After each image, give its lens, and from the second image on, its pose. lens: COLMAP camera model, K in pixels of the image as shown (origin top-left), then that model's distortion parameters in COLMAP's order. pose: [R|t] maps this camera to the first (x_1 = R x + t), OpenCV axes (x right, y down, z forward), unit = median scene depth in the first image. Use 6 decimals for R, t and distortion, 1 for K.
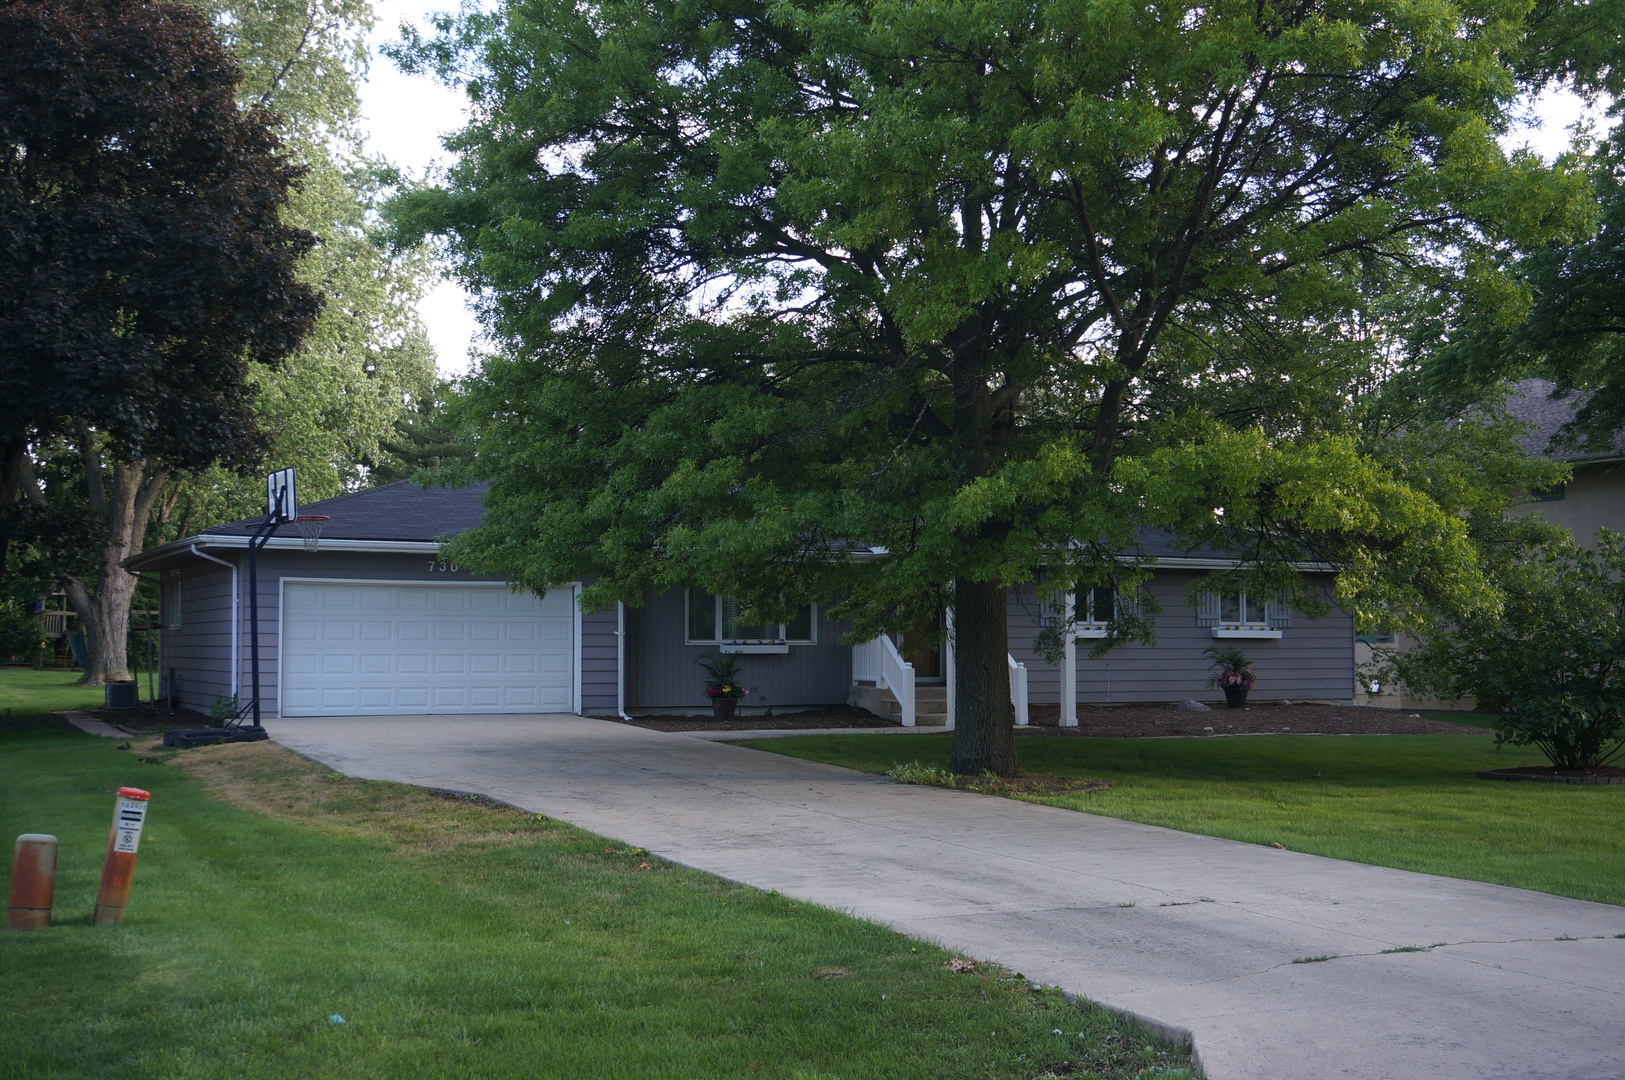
lens RADIAL K [[1988.0, 0, 824.9], [0, 1988.0, 535.9], [0, 0, 1]] dist [-0.016676, 0.000000]
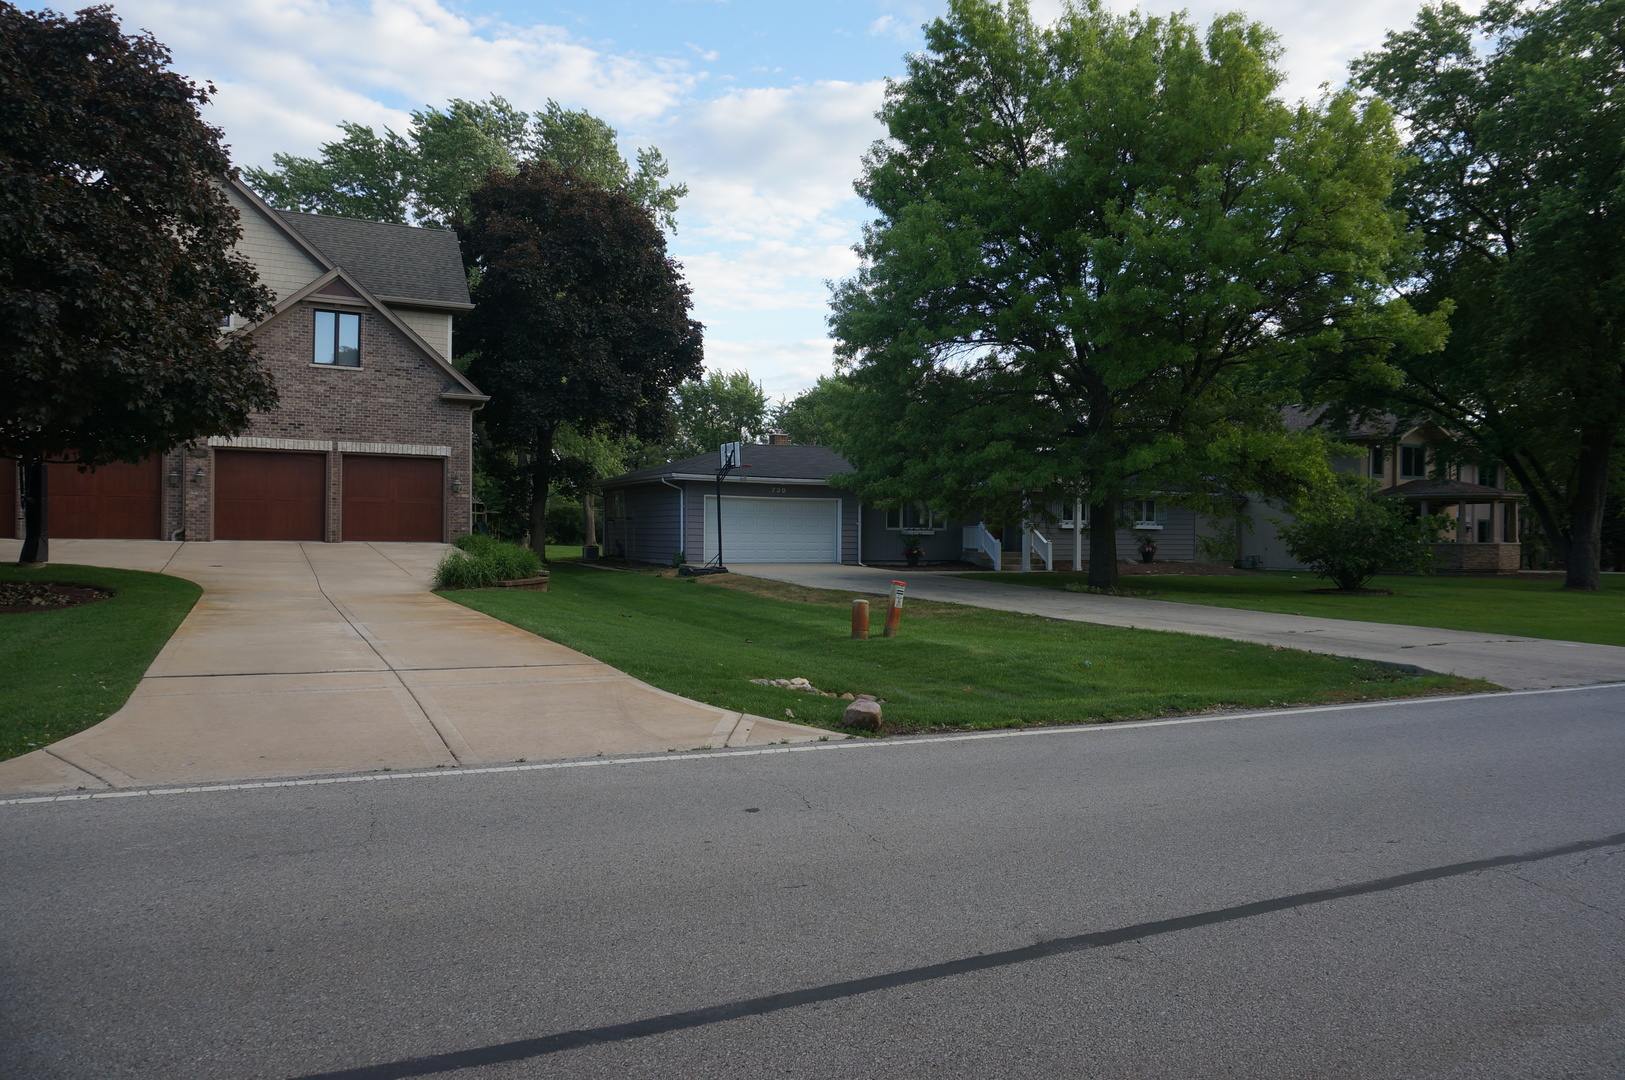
lens RADIAL K [[1089.0, 0, 819.4], [0, 1089.0, 531.6], [0, 0, 1]] dist [-0.036318, 0.029740]
pose [[0.999688, 0.006542, 0.024096, -0.169737], [-0.007750, 0.998700, 0.050373, 0.001251], [-0.023736, -0.050544, 0.998440, -0.107566]]
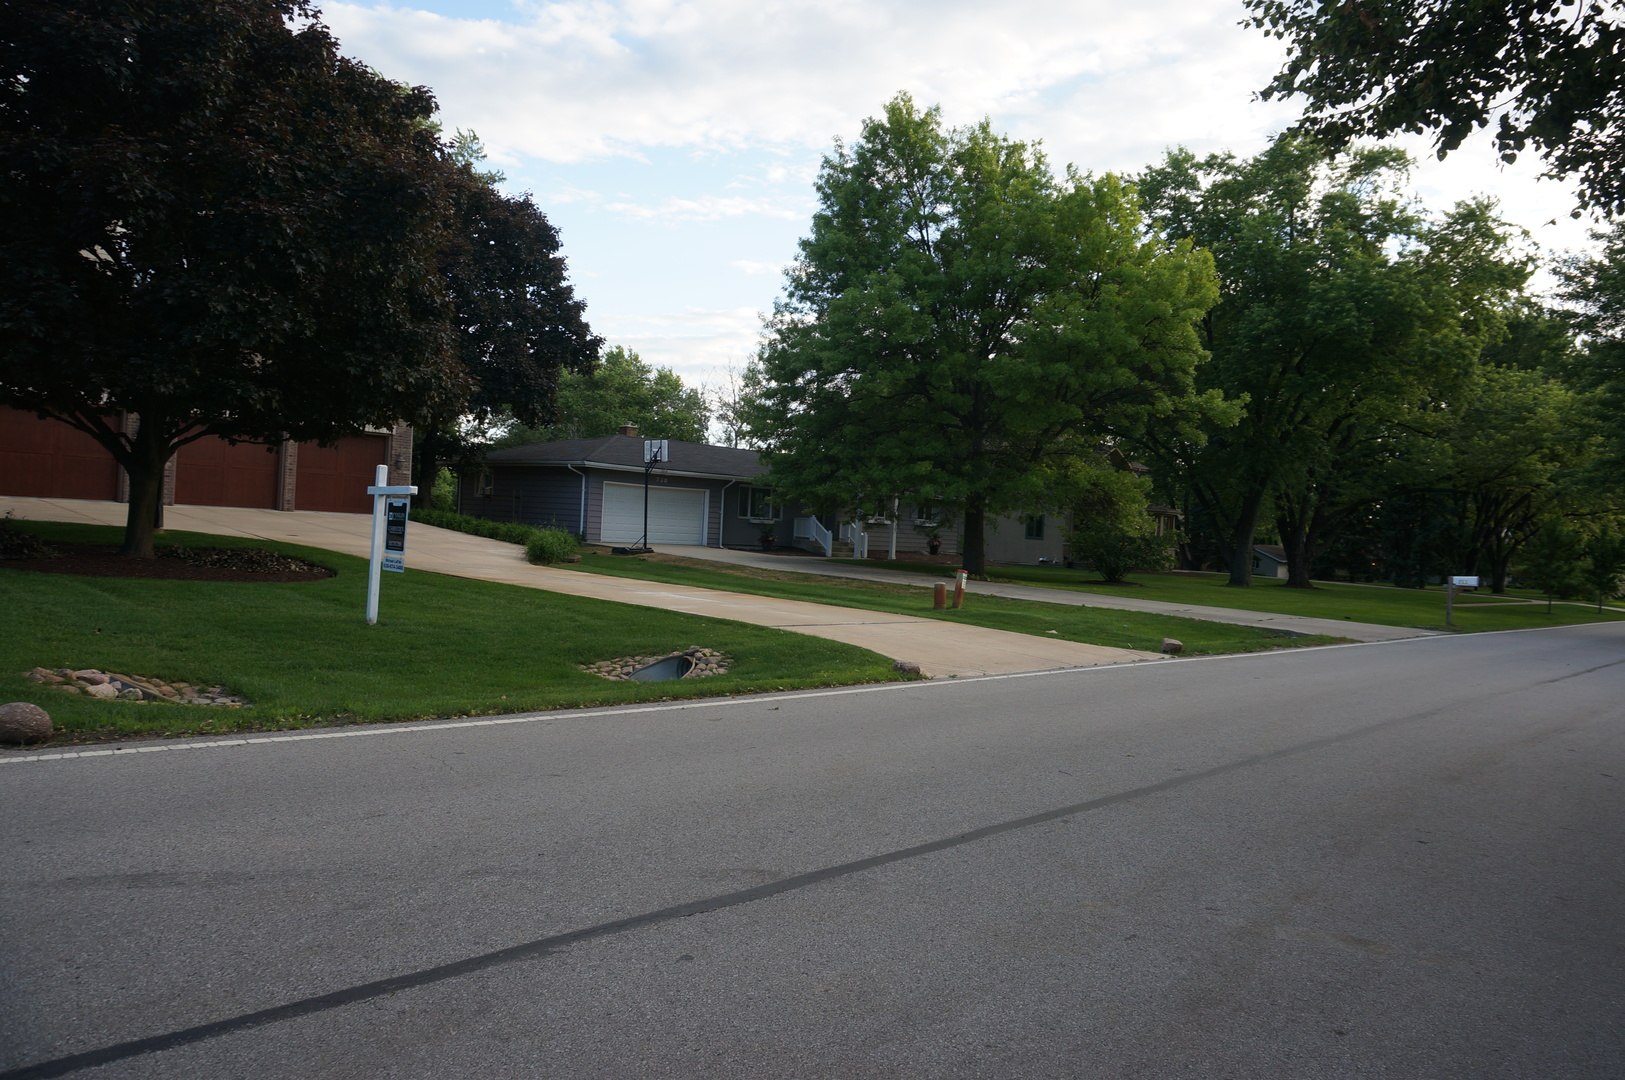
lens RADIAL K [[1089.0, 0, 826.4], [0, 1089.0, 529.2], [0, 0, 1]] dist [-0.036318, 0.029740]
pose [[0.932396, 0.048210, 0.358210, -0.444415], [-0.072437, 0.995882, 0.054517, -0.010349], [-0.354107, -0.076779, 0.932048, -0.239166]]
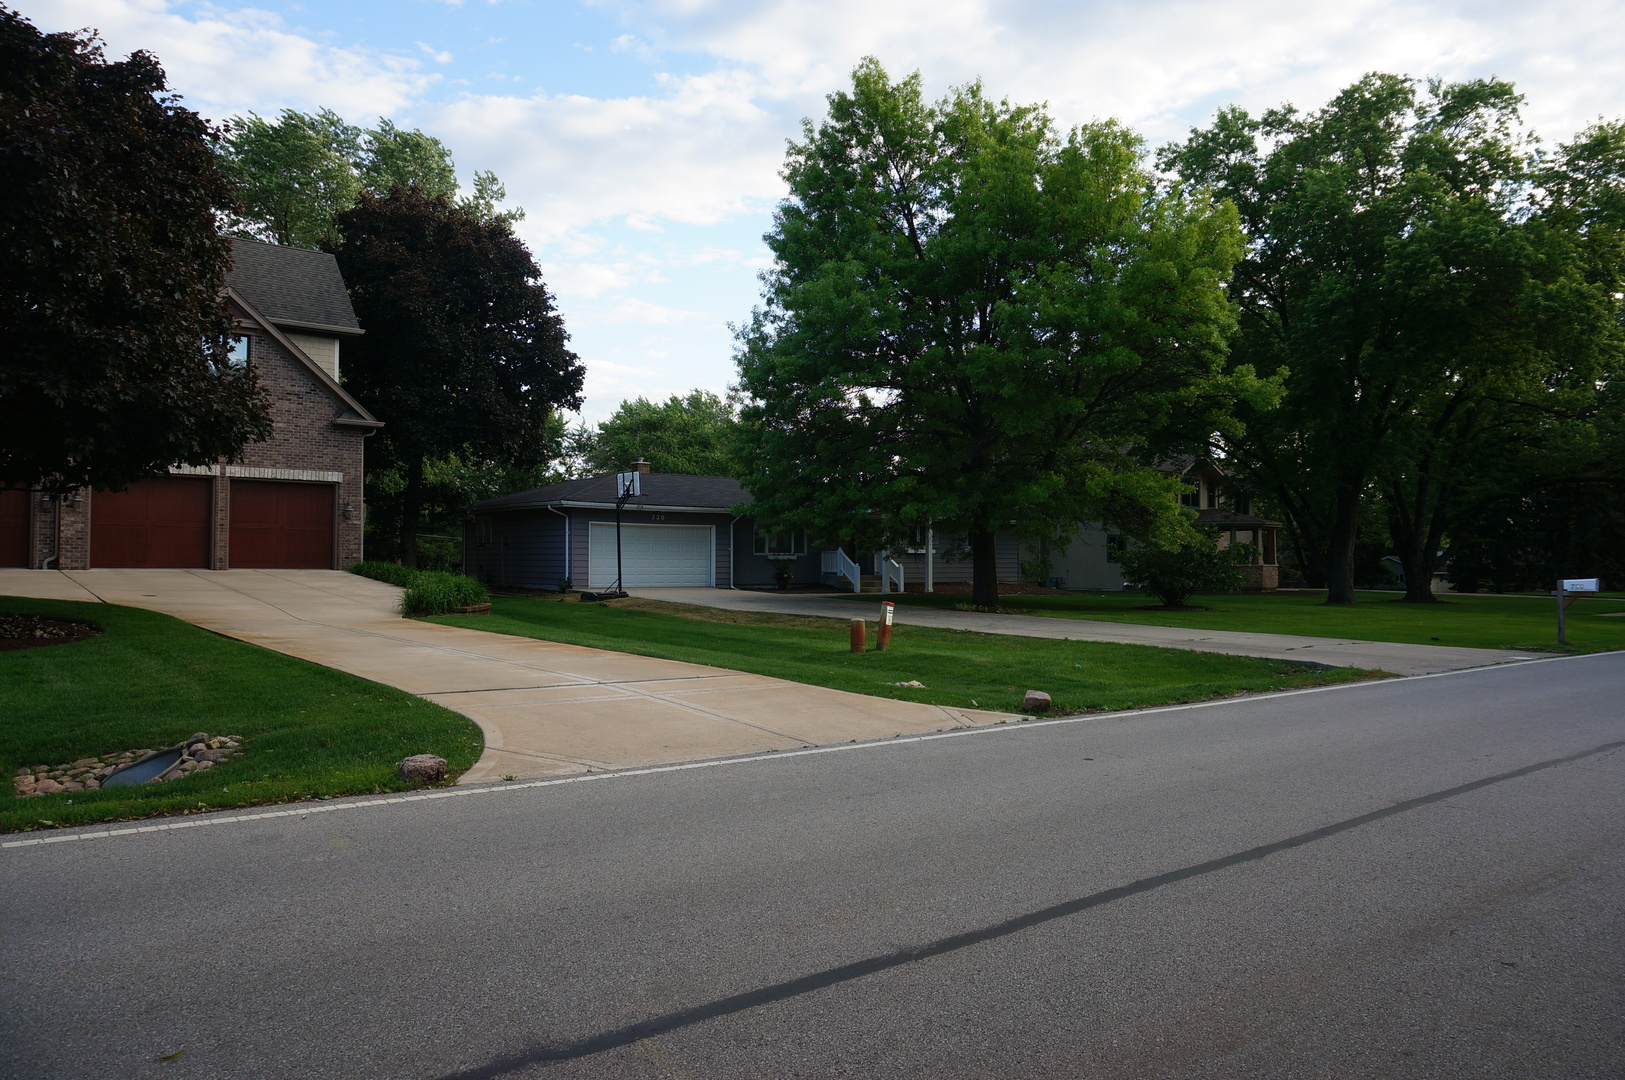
lens RADIAL K [[1089.0, 0, 820.5], [0, 1089.0, 532.6], [0, 0, 1]] dist [-0.036318, 0.029740]
pose [[0.972027, 0.008520, 0.234715, -0.283513], [-0.015399, 0.999503, 0.027491, -0.002858], [-0.234364, -0.030337, 0.971675, -0.157200]]
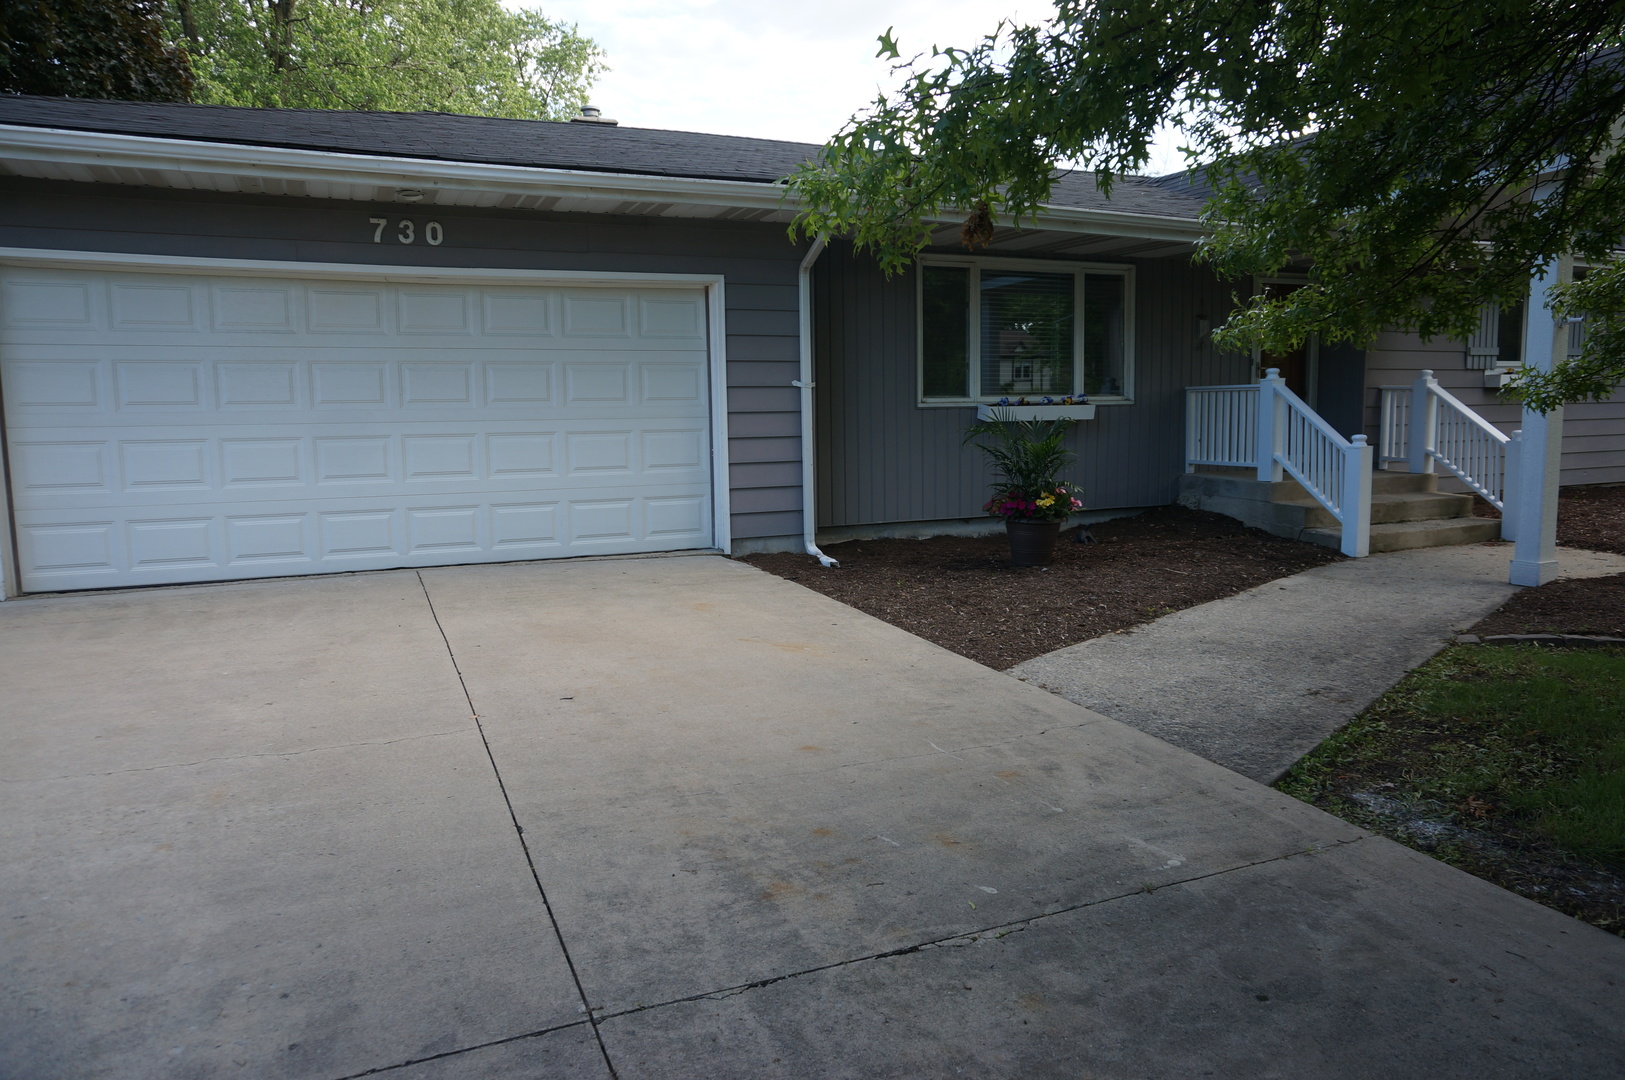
lens RADIAL K [[1089.0, 0, 805.6], [0, 1089.0, 528.5], [0, 0, 1]] dist [-0.036318, 0.029740]
pose [[0.999651, -0.013985, -0.022395, -0.097004], [0.017402, 0.986885, 0.160483, 0.040984], [0.019857, -0.160816, 0.986785, 0.728777]]
